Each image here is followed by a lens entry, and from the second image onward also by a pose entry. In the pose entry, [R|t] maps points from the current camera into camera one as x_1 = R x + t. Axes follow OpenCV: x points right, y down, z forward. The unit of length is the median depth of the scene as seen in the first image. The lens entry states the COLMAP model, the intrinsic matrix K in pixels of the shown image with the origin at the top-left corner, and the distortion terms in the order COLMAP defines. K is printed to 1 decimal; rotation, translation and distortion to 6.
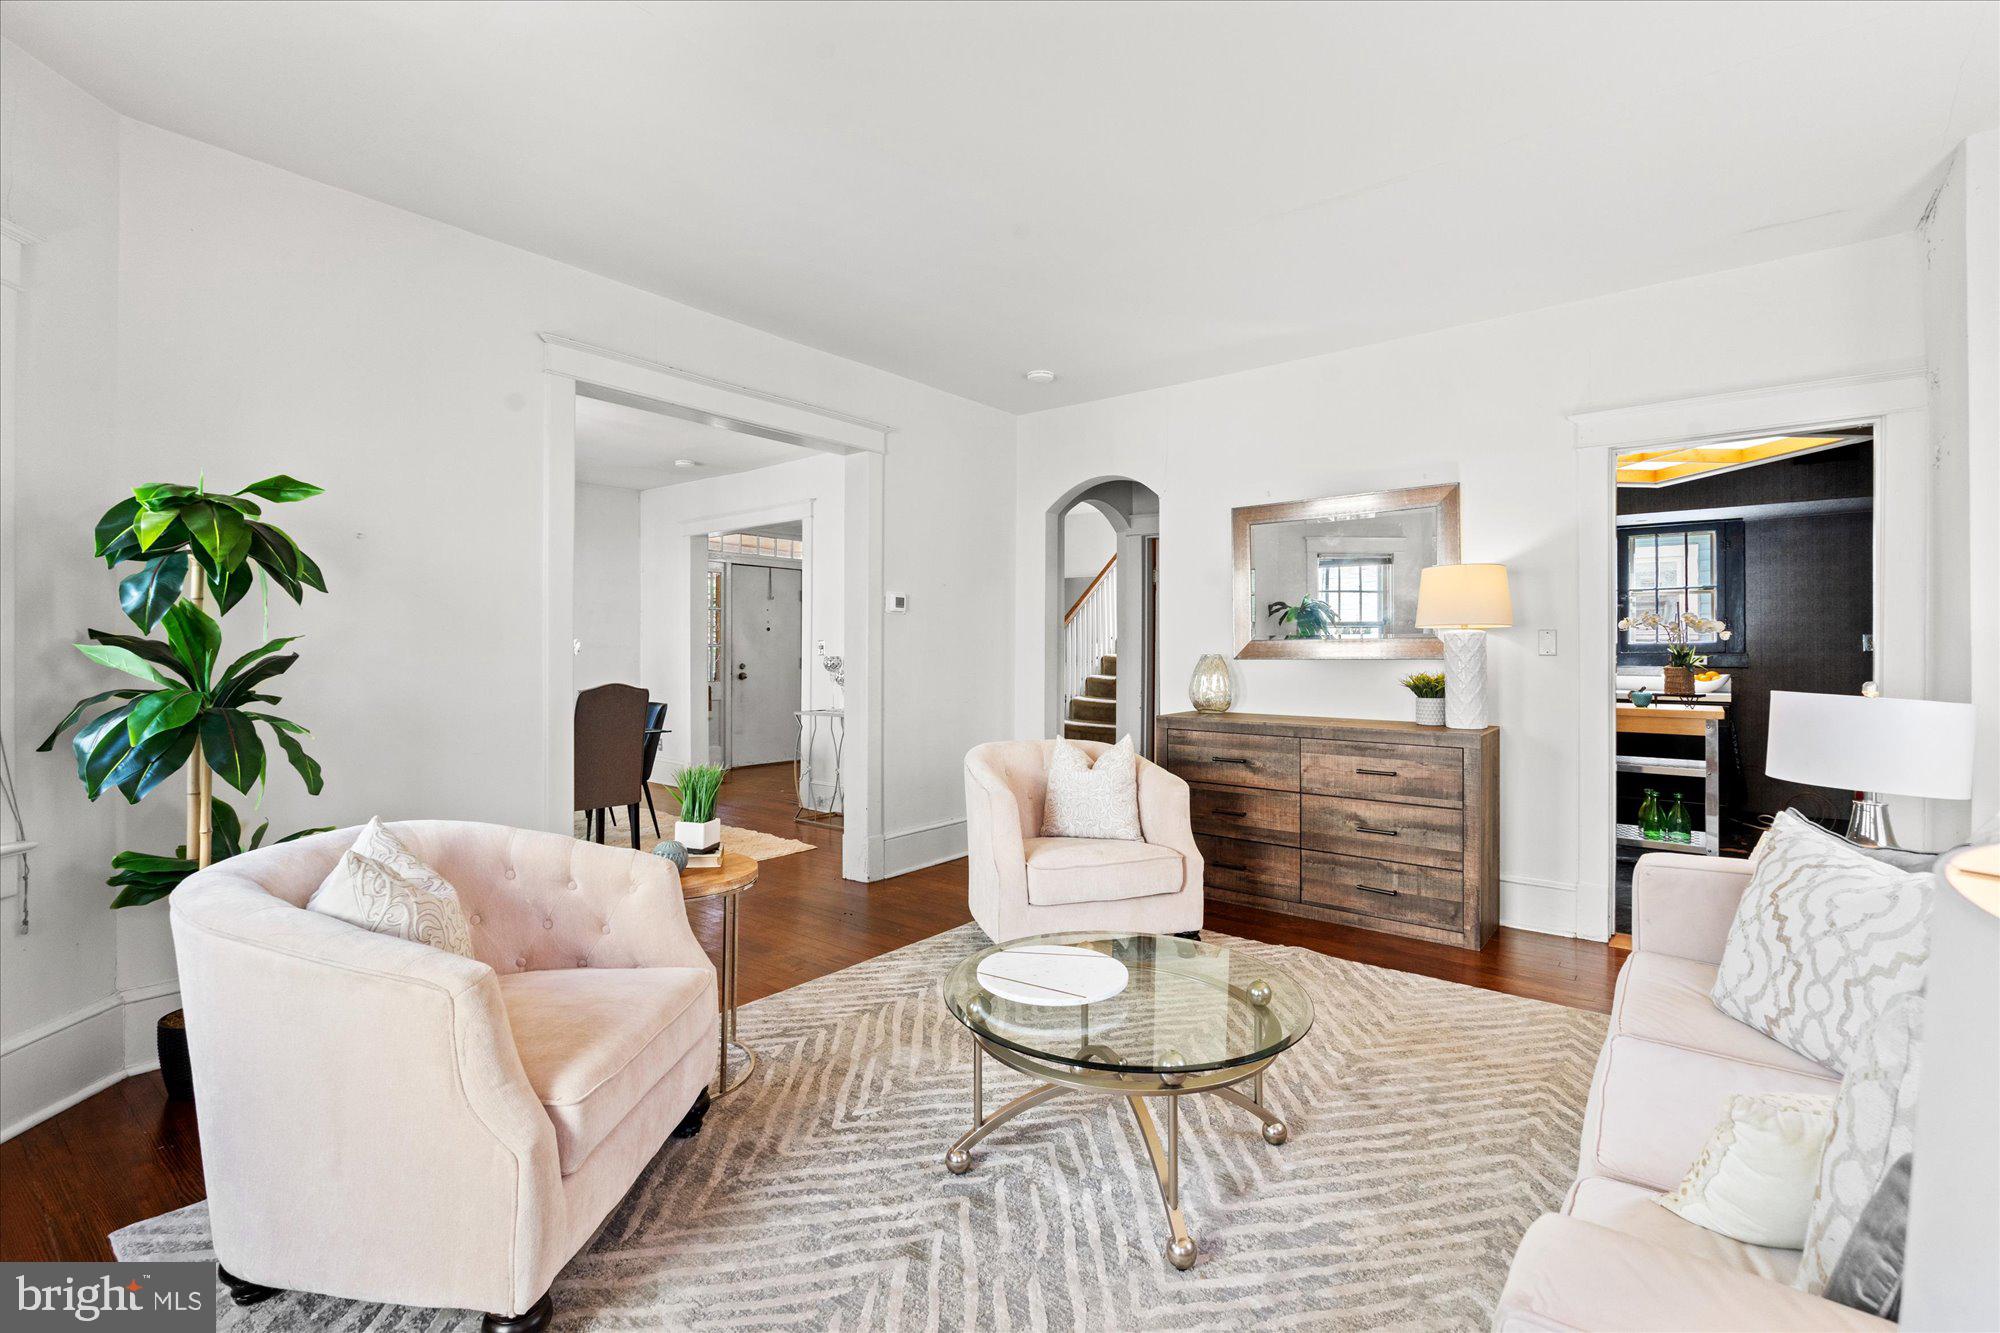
lens RADIAL K [[884.7, 0, 1006.4], [0, 884.7, 651.6], [0, 0, 1]] dist [0.000324, -0.000029]
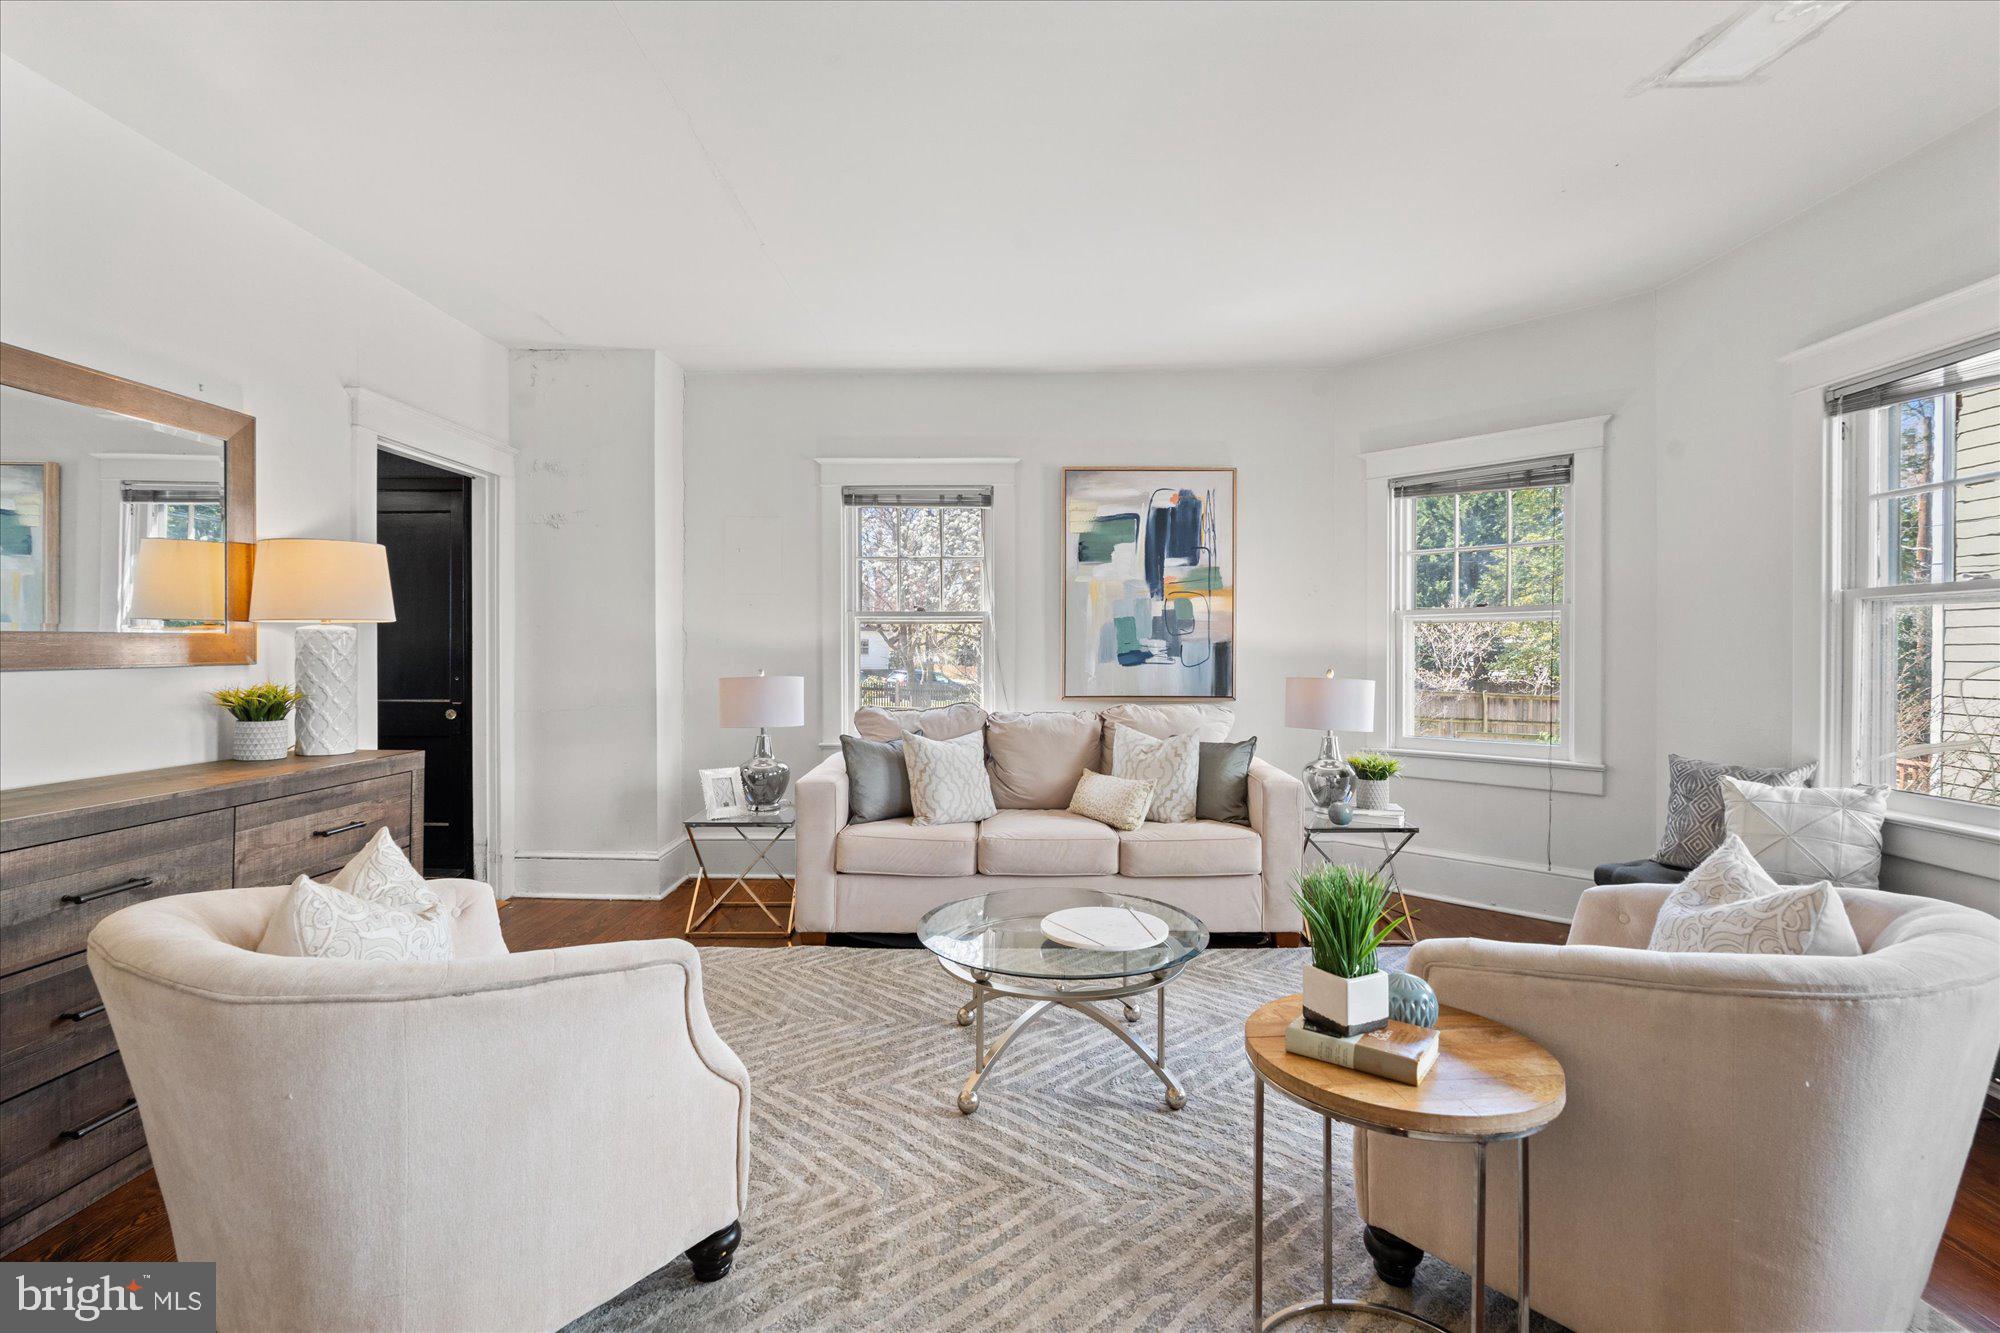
lens RADIAL K [[884.7, 0, 1005.4], [0, 884.7, 656.2], [0, 0, 1]] dist [0.000324, -0.000029]
pose [[-0.600920, -0.010025, 0.799246, -0.438085], [0.000677, 0.999915, 0.013051, -0.007299], [-0.799309, 0.008384, -0.600862, 0.976268]]
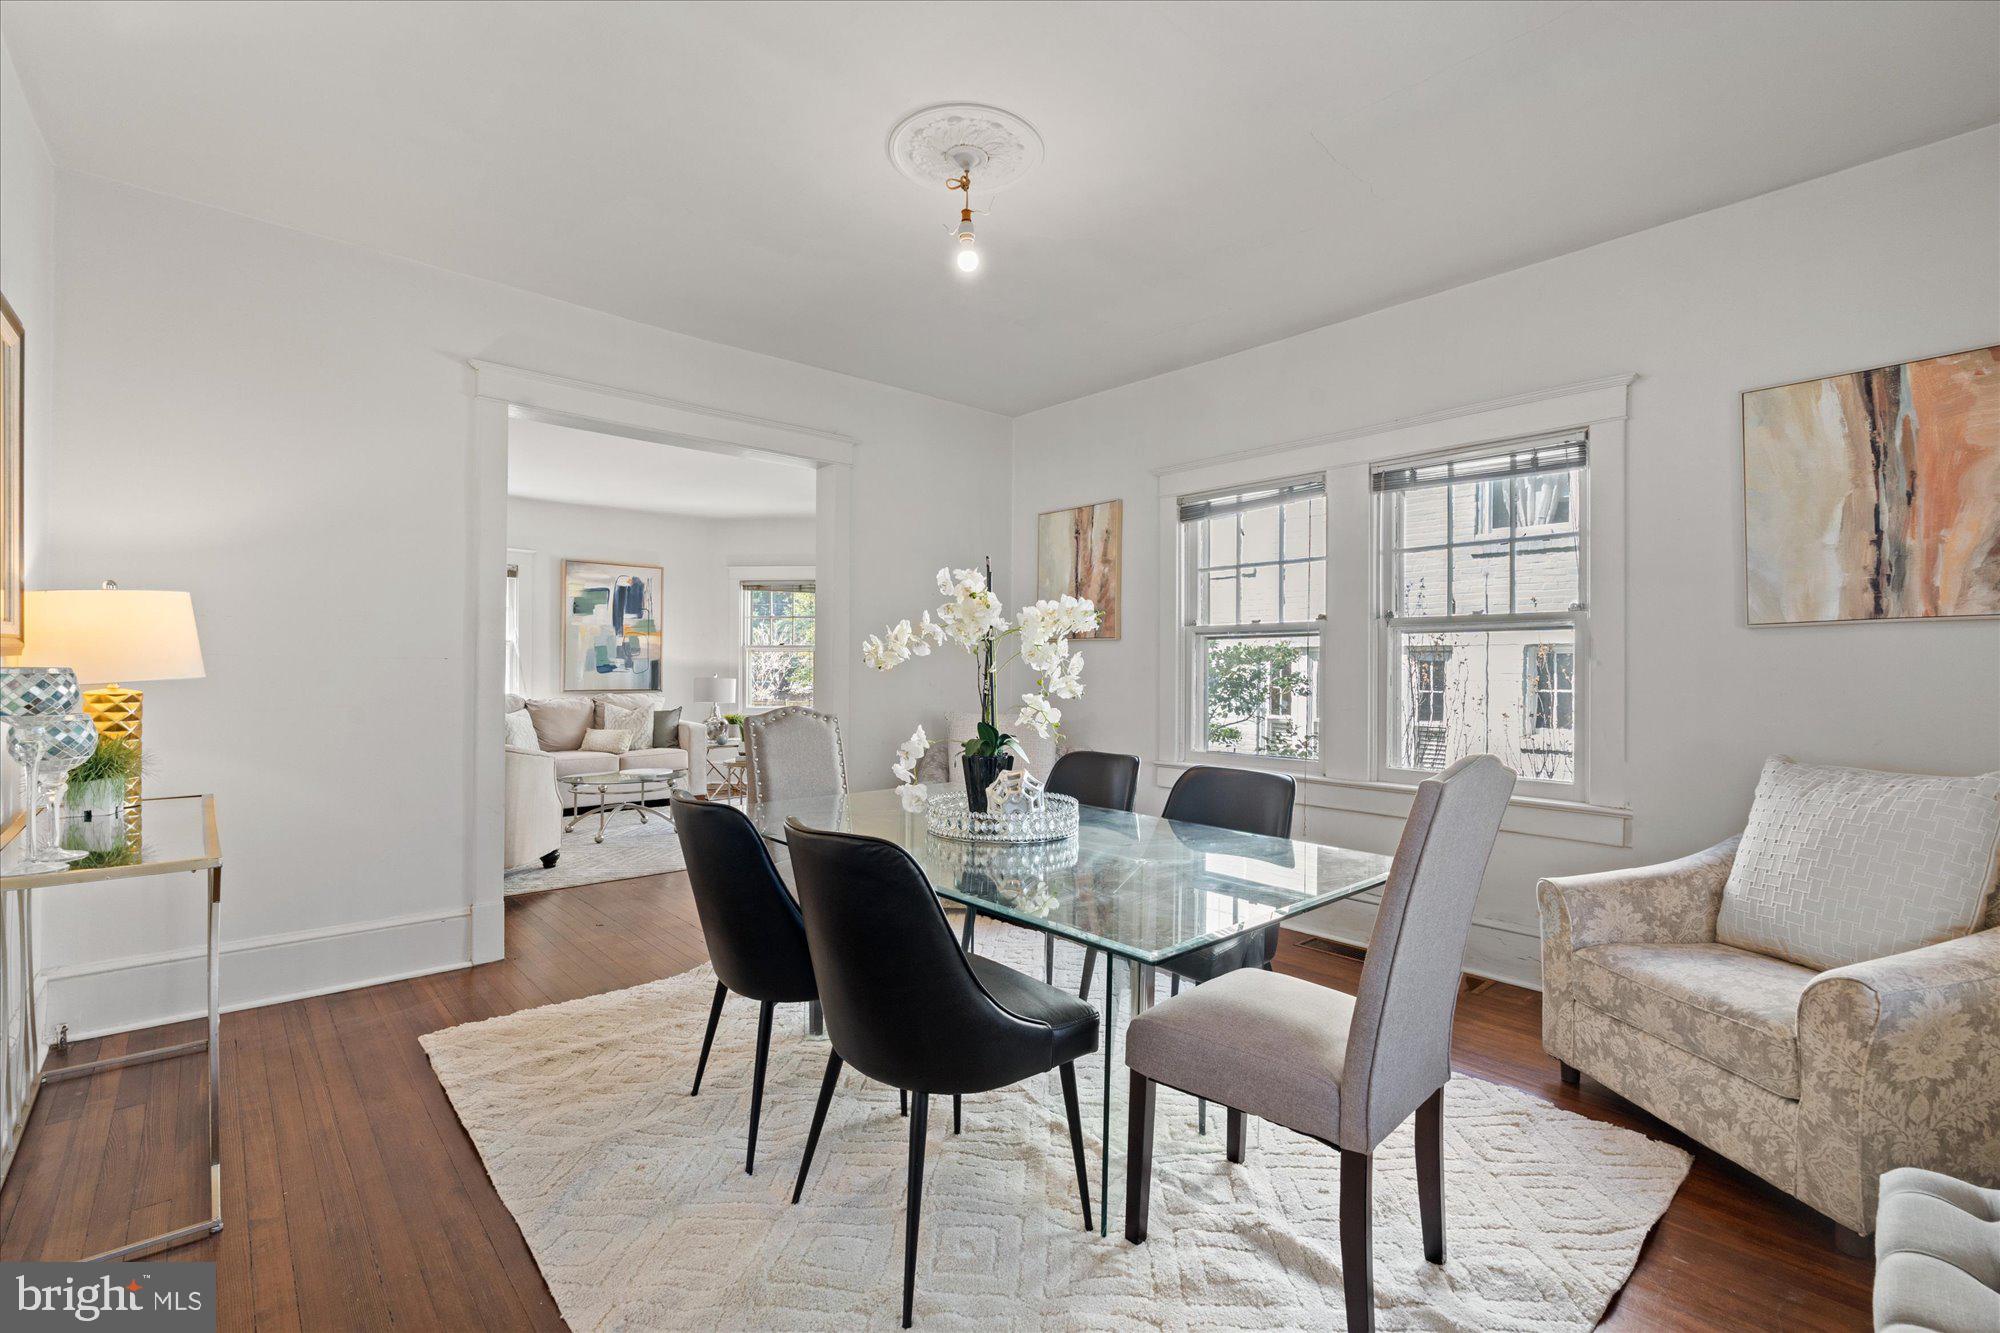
lens RADIAL K [[884.7, 0, 985.3], [0, 884.7, 672.5], [0, 0, 1]] dist [0.000324, -0.000029]
pose [[-0.977978, -0.011748, 0.208375, -0.947863], [-0.010160, 0.999911, 0.008688, -0.007316], [-0.208459, 0.006380, -0.978010, 2.054867]]
